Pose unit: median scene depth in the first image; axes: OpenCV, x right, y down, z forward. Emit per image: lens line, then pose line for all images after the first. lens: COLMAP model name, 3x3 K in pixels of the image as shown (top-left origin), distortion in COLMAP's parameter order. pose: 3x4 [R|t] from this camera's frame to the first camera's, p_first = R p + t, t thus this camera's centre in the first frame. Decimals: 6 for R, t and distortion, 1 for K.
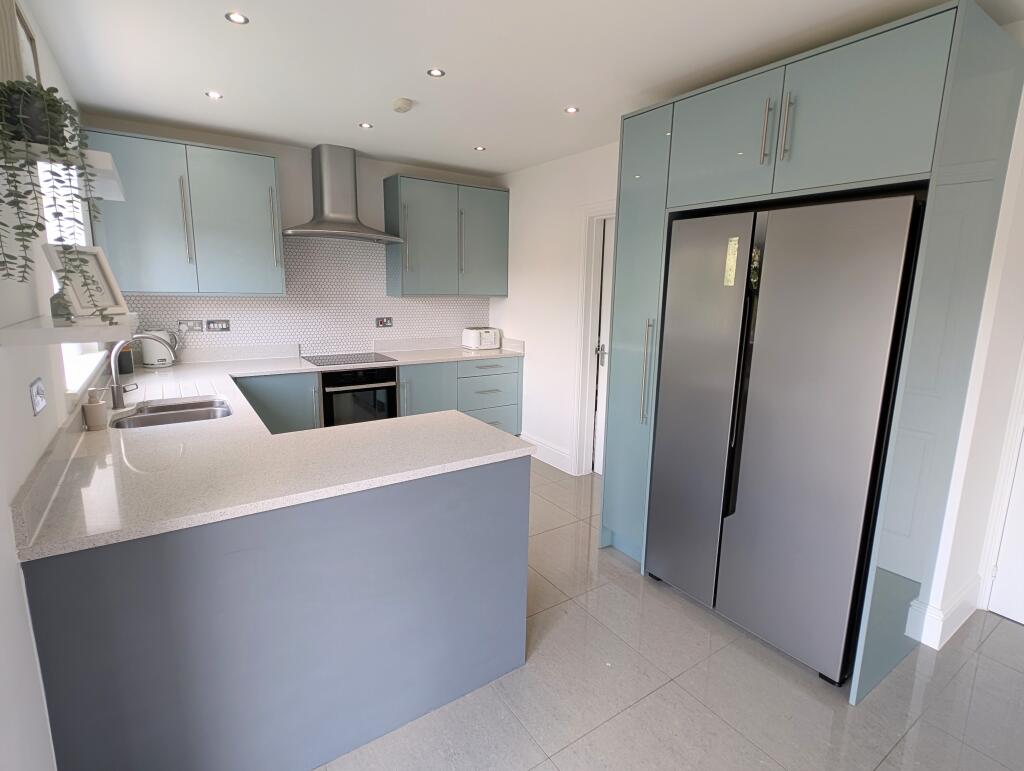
lens RADIAL K [[514.4, 0, 514.0], [0, 514.4, 383.9], [0, 0, 1]] dist [0.038552, -0.000062]
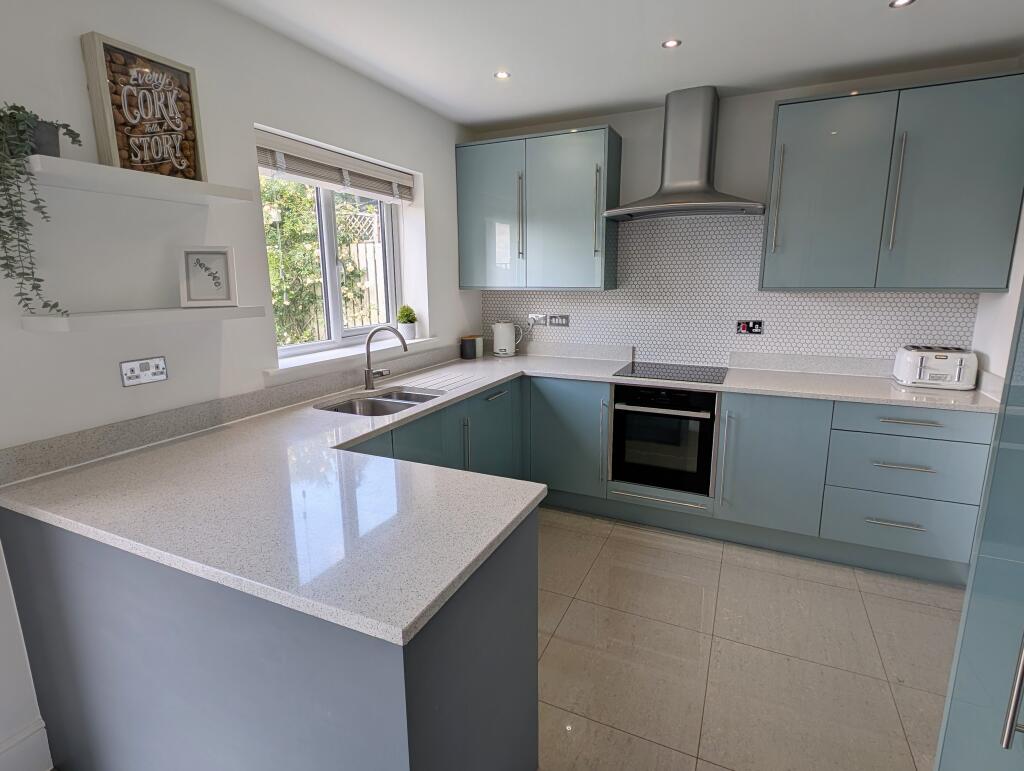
lens RADIAL K [[514.4, 0, 514.3], [0, 514.4, 382.8], [0, 0, 1]] dist [0.038552, -0.000062]
pose [[0.520194, 0.158456, -0.839220, 0.212622], [-0.146827, 0.984600, 0.094895, -0.072527], [0.841332, 0.073856, 0.535449, 0.395531]]
